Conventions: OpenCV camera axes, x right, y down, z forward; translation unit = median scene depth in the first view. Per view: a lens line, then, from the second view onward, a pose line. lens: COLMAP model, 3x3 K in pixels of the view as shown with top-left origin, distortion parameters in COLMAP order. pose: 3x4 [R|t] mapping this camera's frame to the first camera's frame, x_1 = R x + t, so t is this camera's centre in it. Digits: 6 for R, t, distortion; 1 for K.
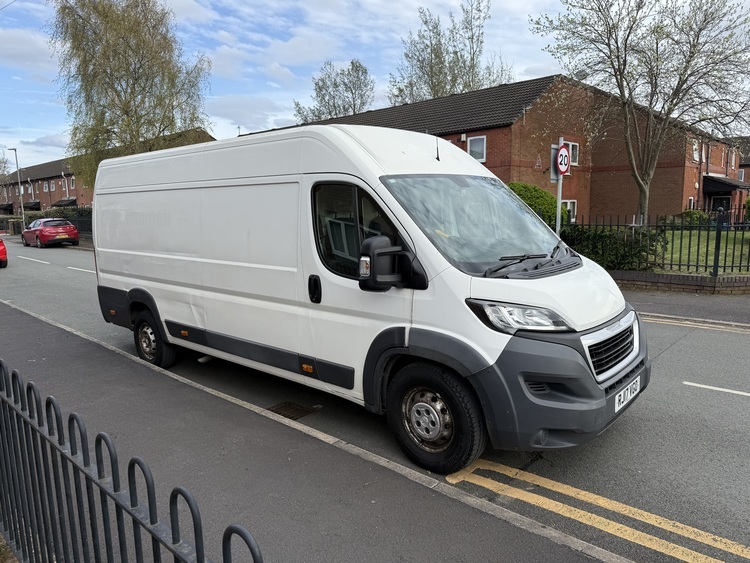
lens RADIAL K [[534.8, 0, 374.4], [0, 534.8, 296.3], [0, 0, 1]] dist [-0.005315, -0.005729]
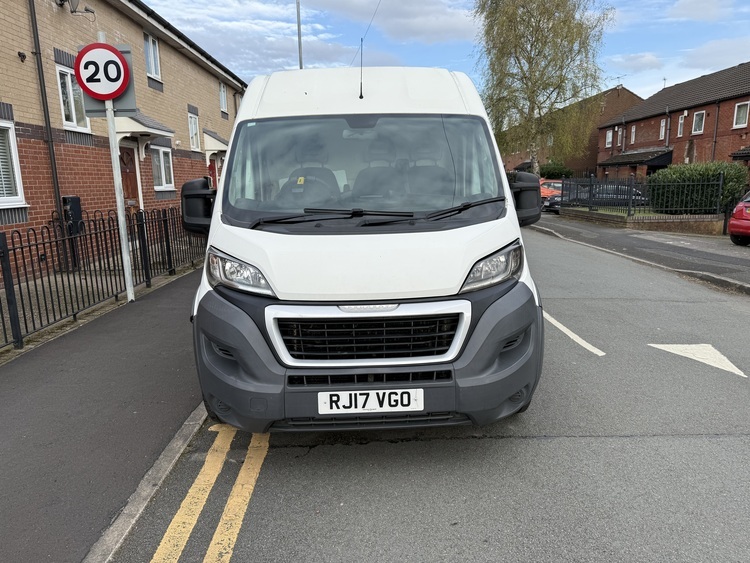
lens RADIAL K [[534.8, 0, 374.4], [0, 534.8, 296.3], [0, 0, 1]] dist [-0.005315, -0.005729]
pose [[0.681504, 0.162457, -0.713554, 1.063390], [-0.117068, 0.986693, 0.112833, -0.047898], [0.722390, 0.006638, 0.691454, 0.544855]]
